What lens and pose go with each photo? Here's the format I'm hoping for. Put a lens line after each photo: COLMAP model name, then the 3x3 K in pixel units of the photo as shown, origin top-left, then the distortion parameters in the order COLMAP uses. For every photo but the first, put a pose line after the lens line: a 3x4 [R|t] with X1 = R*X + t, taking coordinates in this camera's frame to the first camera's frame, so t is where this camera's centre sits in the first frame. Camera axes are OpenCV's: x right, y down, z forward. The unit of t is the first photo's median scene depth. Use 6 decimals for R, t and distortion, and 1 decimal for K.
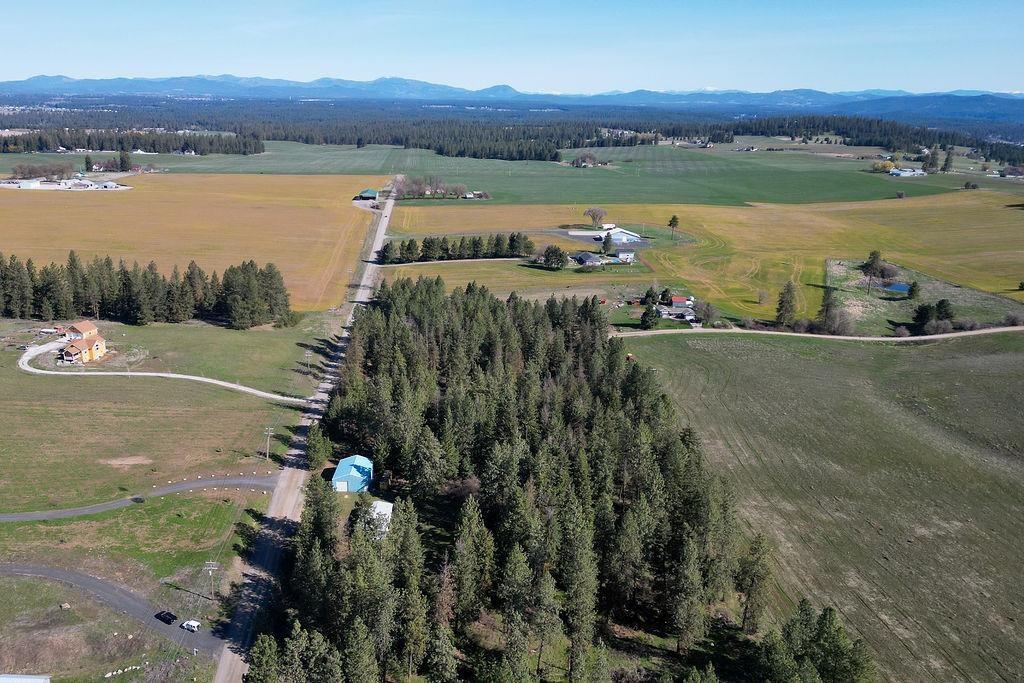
lens RADIAL K [[842.9, 0, 493.3], [0, 842.9, 344.8], [0, 0, 1]] dist [0.127583, -0.184512]
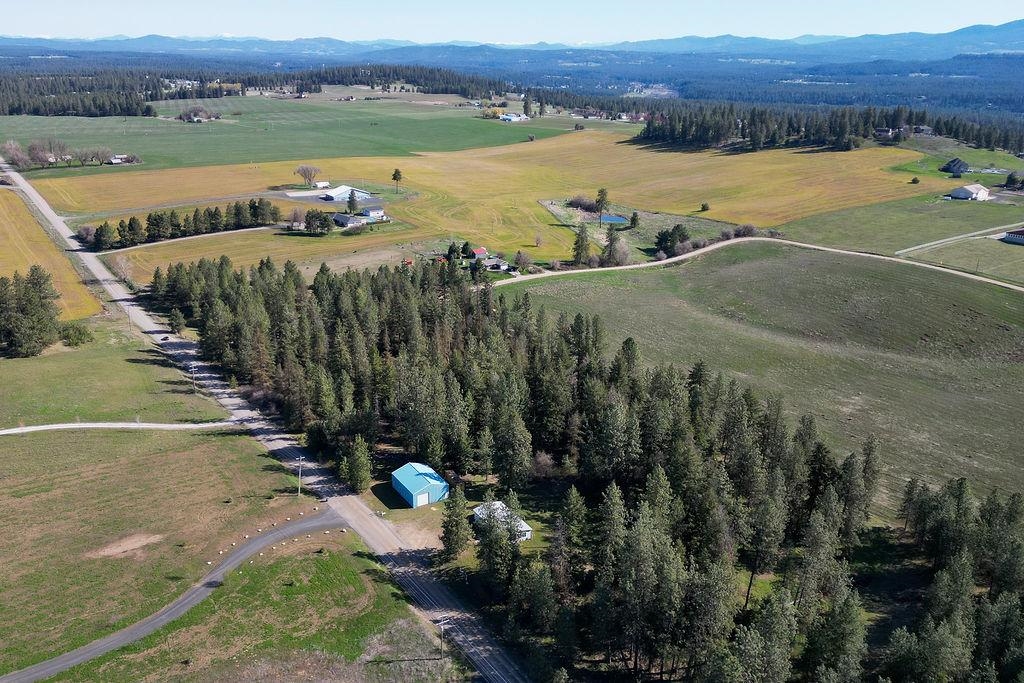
lens RADIAL K [[845.7, 0, 516.9], [0, 845.7, 342.4], [0, 0, 1]] dist [0.116234, -0.154201]
pose [[0.851241, -0.172864, 0.495486, -0.213558], [0.146928, 0.984934, 0.091200, -0.025398], [-0.503787, -0.004832, 0.863815, 0.080390]]
